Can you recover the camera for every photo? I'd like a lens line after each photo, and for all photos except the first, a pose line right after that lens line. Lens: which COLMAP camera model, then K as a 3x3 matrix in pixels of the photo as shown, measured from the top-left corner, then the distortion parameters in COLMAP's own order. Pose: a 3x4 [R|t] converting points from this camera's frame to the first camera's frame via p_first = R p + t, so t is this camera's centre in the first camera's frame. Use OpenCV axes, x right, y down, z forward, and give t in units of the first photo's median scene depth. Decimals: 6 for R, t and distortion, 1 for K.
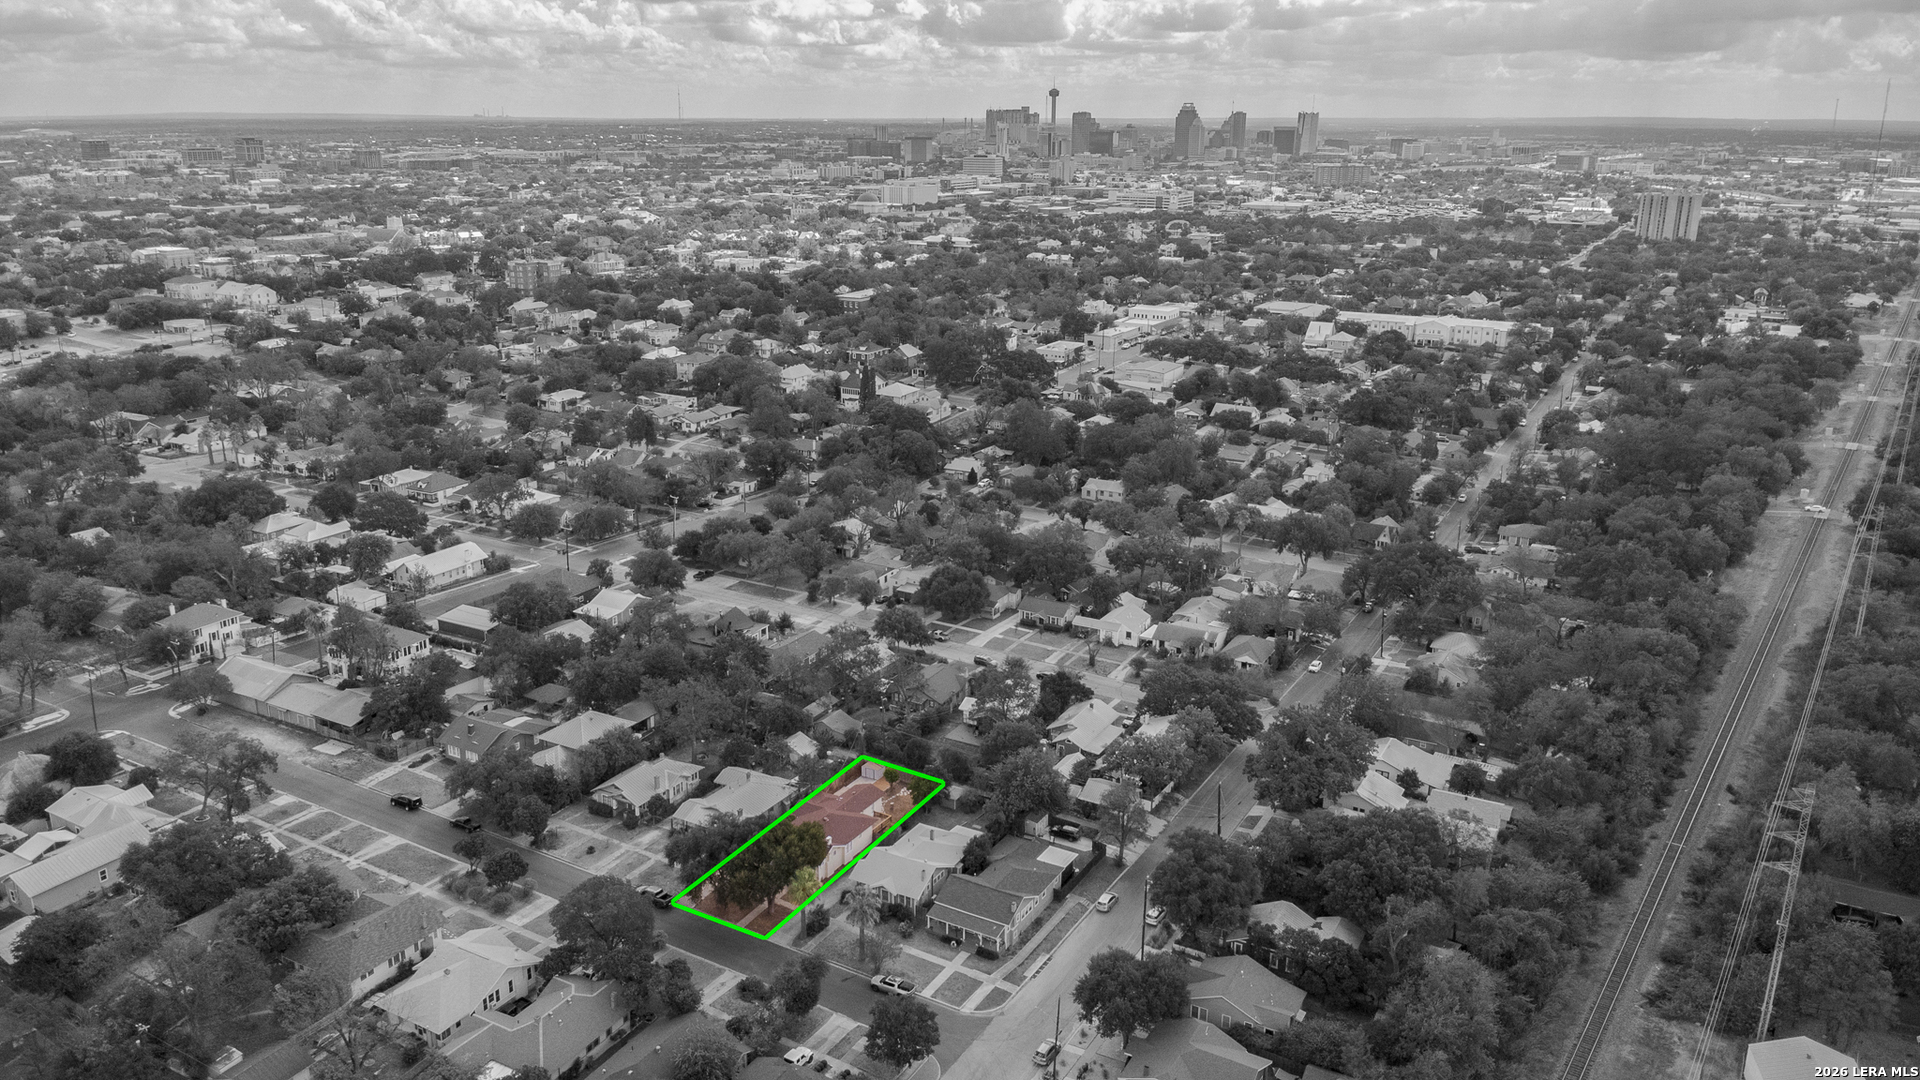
lens RADIAL K [[1384.4, 0, 945.7], [0, 1384.4, 537.1], [0, 0, 1]] dist [0.012489, 0.000783]
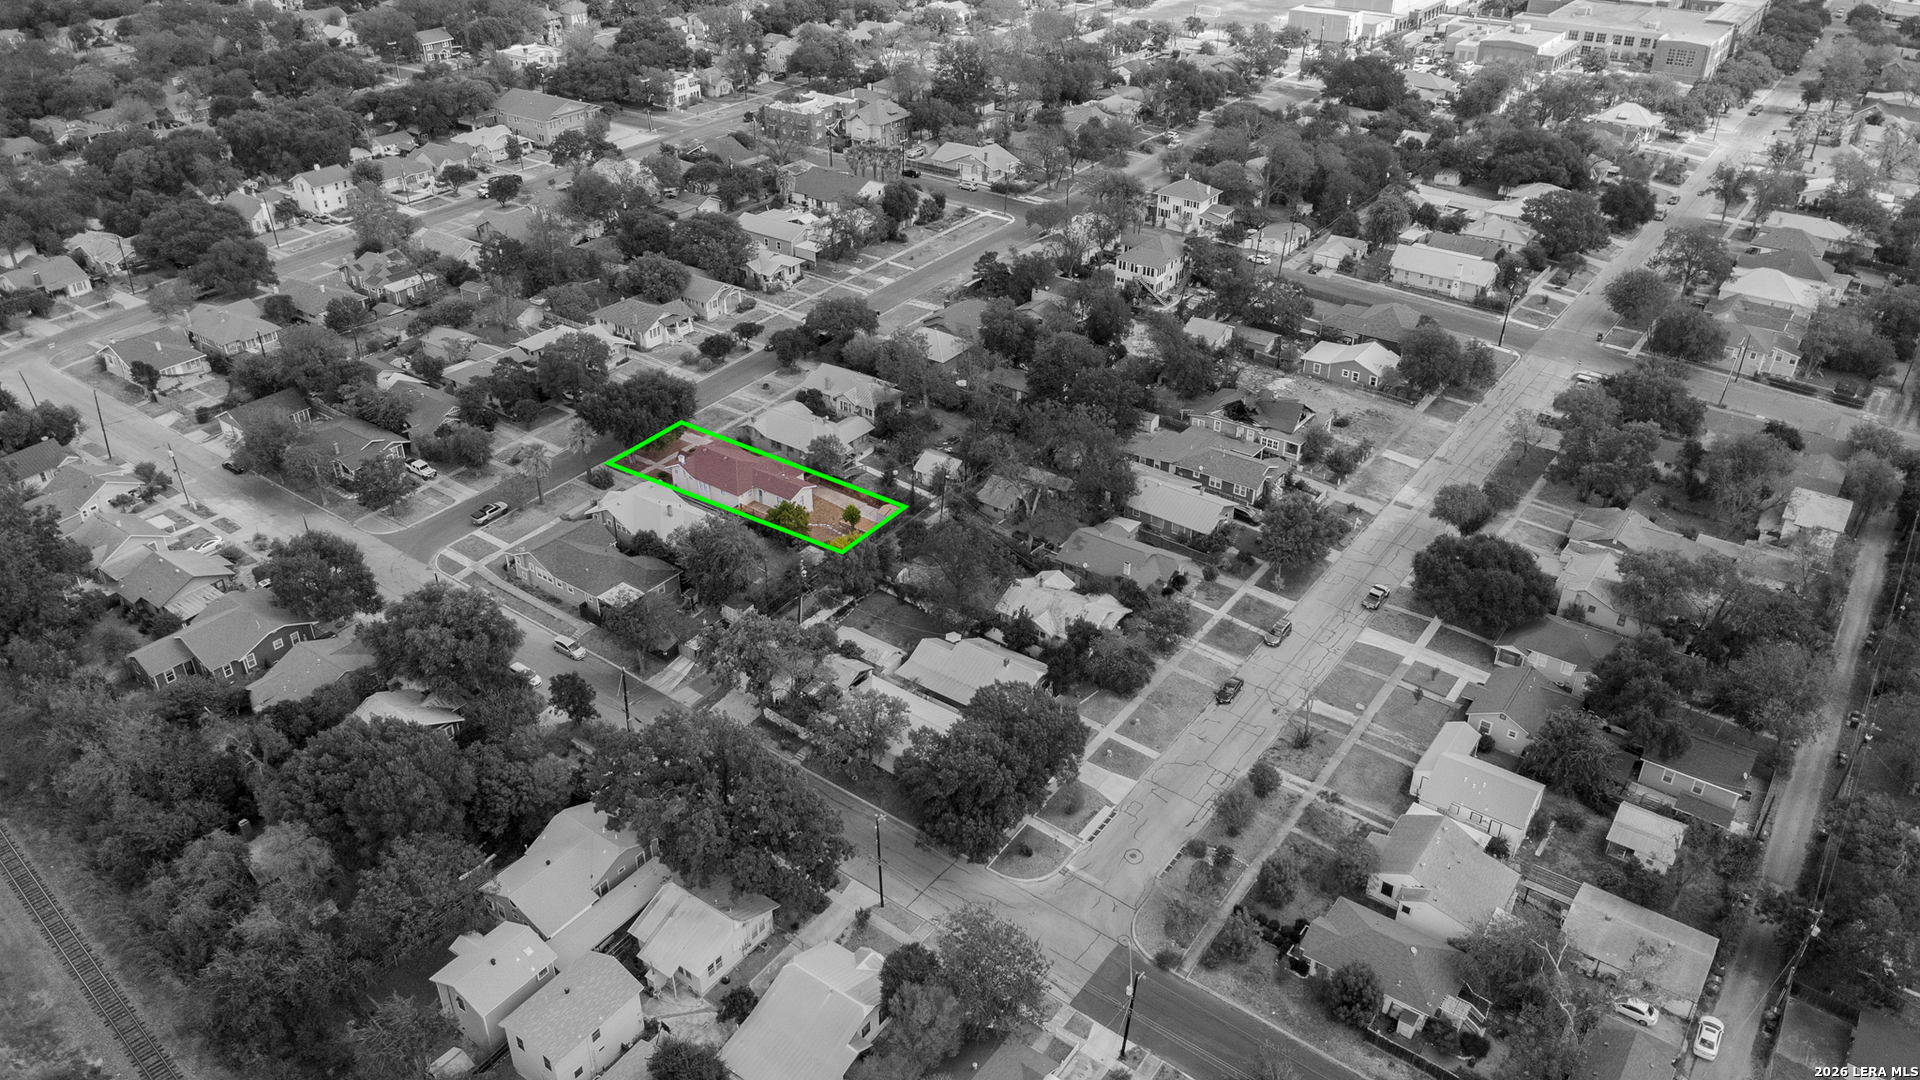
lens RADIAL K [[1384.4, 0, 945.7], [0, 1384.4, 537.1], [0, 0, 1]] dist [0.012489, 0.000783]
pose [[-0.113906, 0.510826, -0.852105, 0.672456], [-0.289311, 0.803460, 0.520338, -0.278279], [0.950434, 0.305793, 0.056269, 0.938176]]
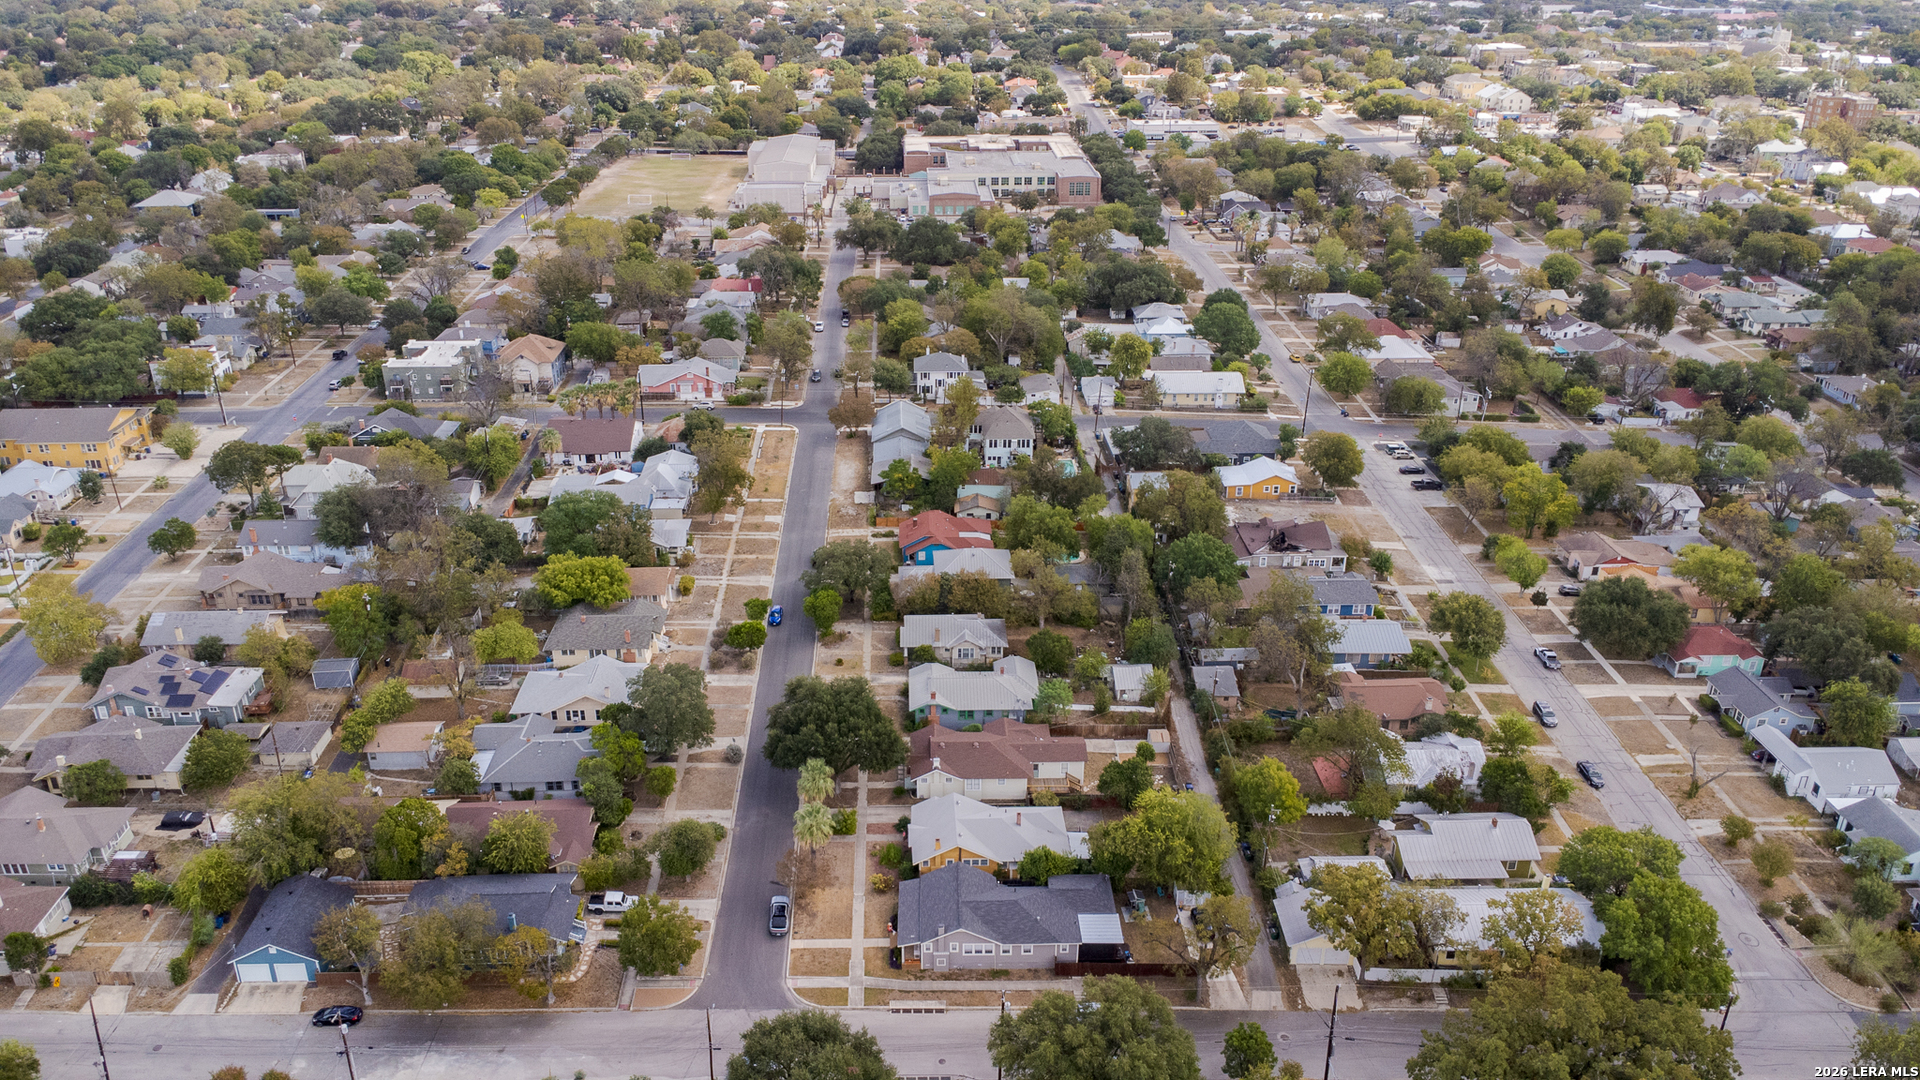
lens RADIAL K [[1384.4, 0, 945.7], [0, 1384.4, 537.1], [0, 0, 1]] dist [0.012489, 0.000783]
pose [[0.523856, 0.355643, -0.774011, 0.451229], [-0.250336, 0.932821, 0.259184, -0.119543], [0.814191, 0.057988, 0.577694, 0.395832]]
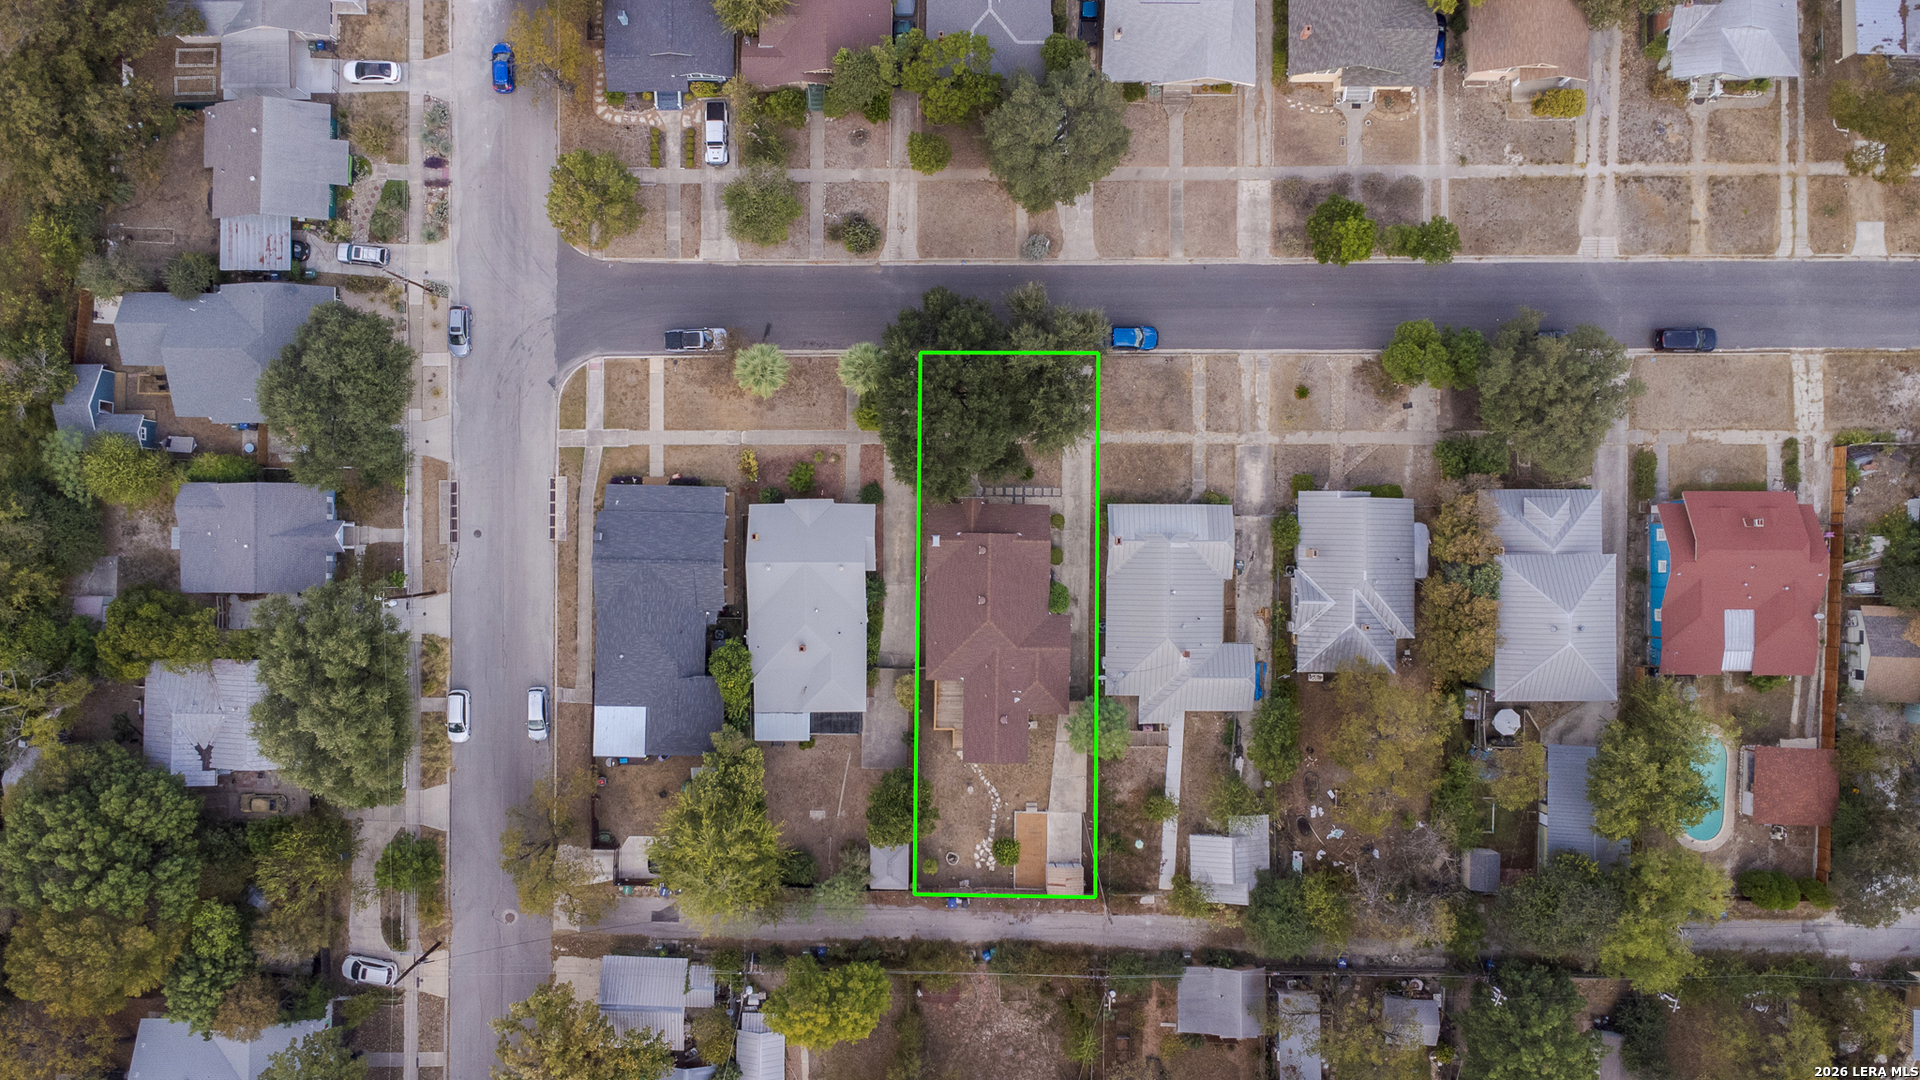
lens RADIAL K [[1384.4, 0, 945.7], [0, 1384.4, 537.1], [0, 0, 1]] dist [0.012489, 0.000783]
pose [[-0.867739, 0.496884, -0.011626, -0.066125], [-0.140306, -0.222451, 0.964795, -0.302983], [0.476805, 0.838822, 0.262745, 0.686803]]
